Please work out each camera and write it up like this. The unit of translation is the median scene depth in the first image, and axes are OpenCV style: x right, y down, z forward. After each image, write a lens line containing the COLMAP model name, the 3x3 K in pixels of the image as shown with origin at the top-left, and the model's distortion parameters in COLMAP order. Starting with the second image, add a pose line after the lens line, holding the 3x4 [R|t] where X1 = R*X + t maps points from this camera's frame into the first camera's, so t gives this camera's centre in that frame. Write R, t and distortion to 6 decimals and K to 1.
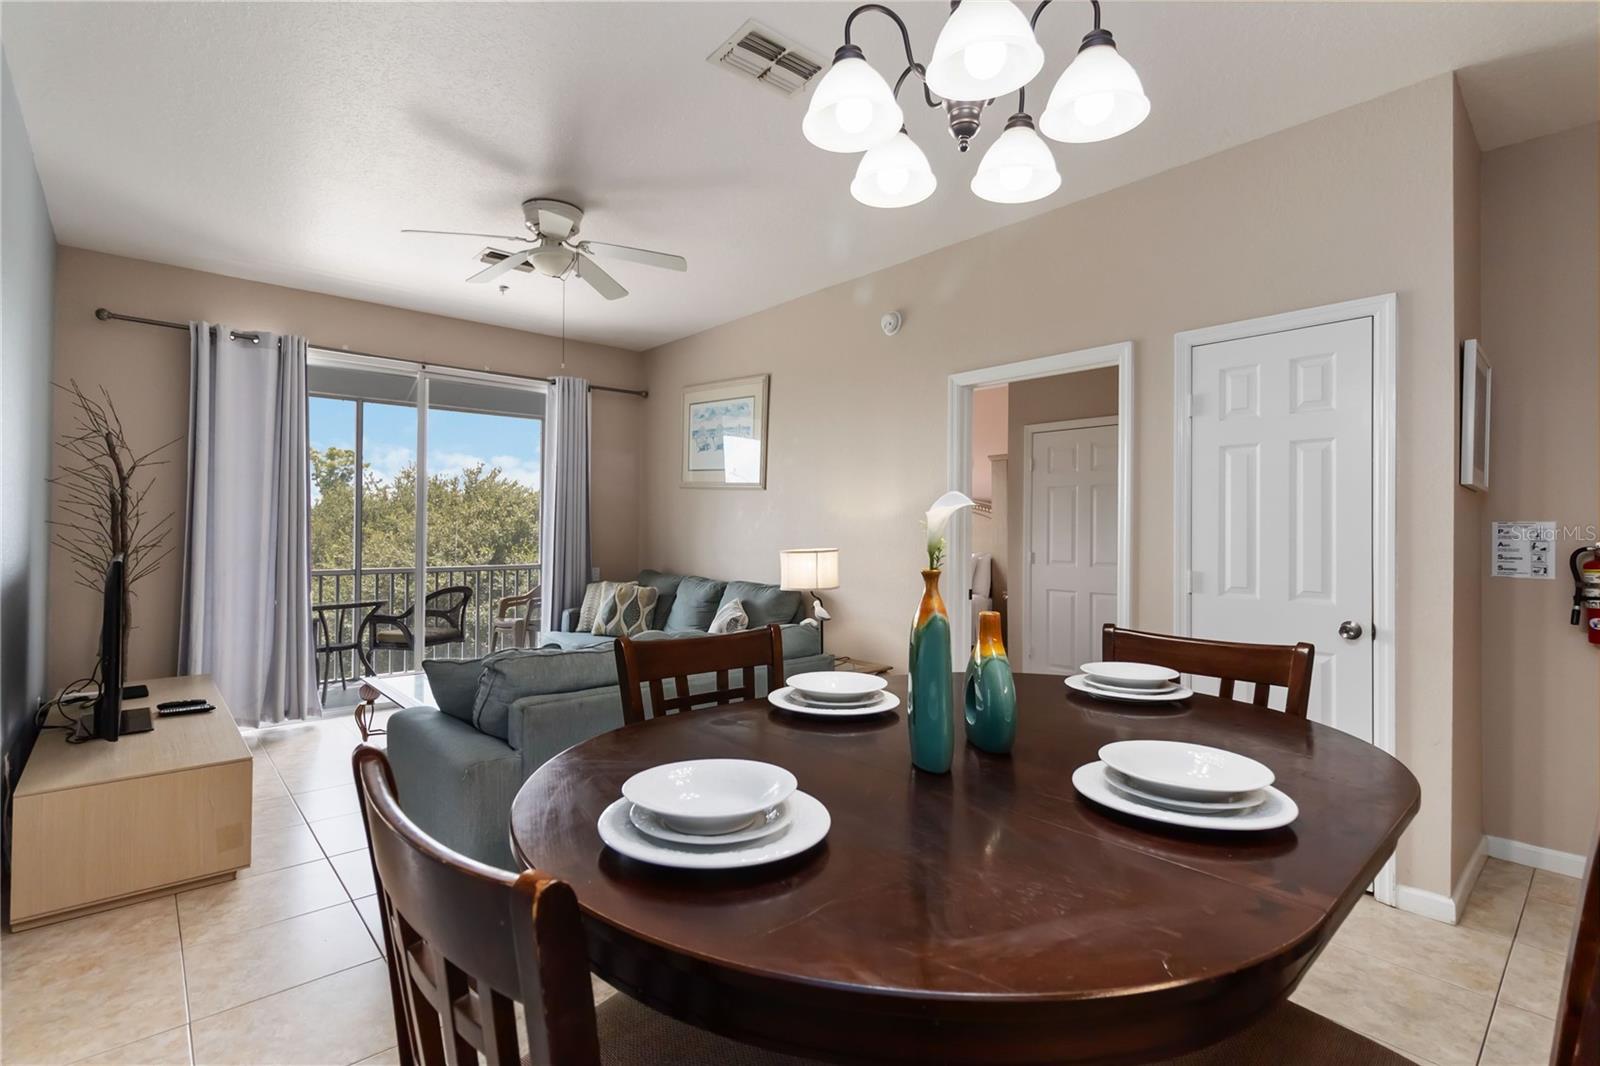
lens RADIAL K [[746.8, 0, 802.4], [0, 746.8, 525.6], [0, 0, 1]] dist [-0.000631, 0.001570]
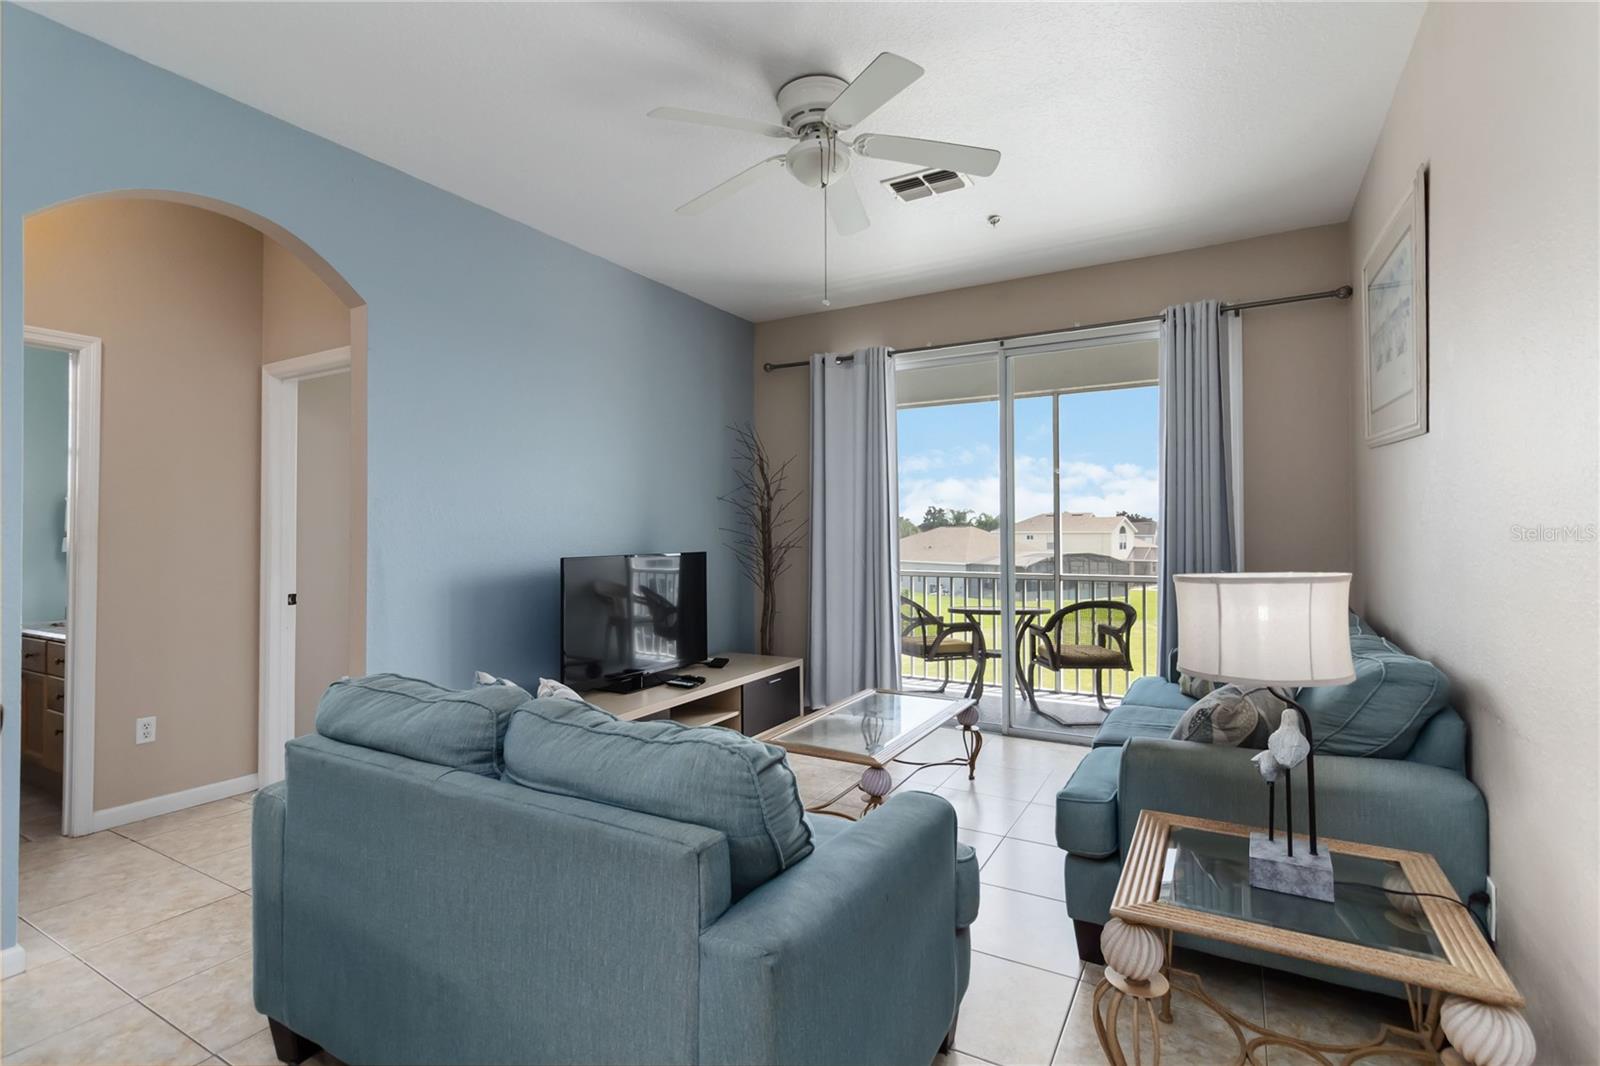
lens RADIAL K [[746.8, 0, 802.4], [0, 746.8, 525.6], [0, 0, 1]] dist [-0.000631, 0.001570]
pose [[0.317045, -0.015727, -0.948280, 0.248014], [0.011213, 0.999855, -0.012834, 0.007091], [0.948344, -0.006564, 0.317175, 0.522979]]
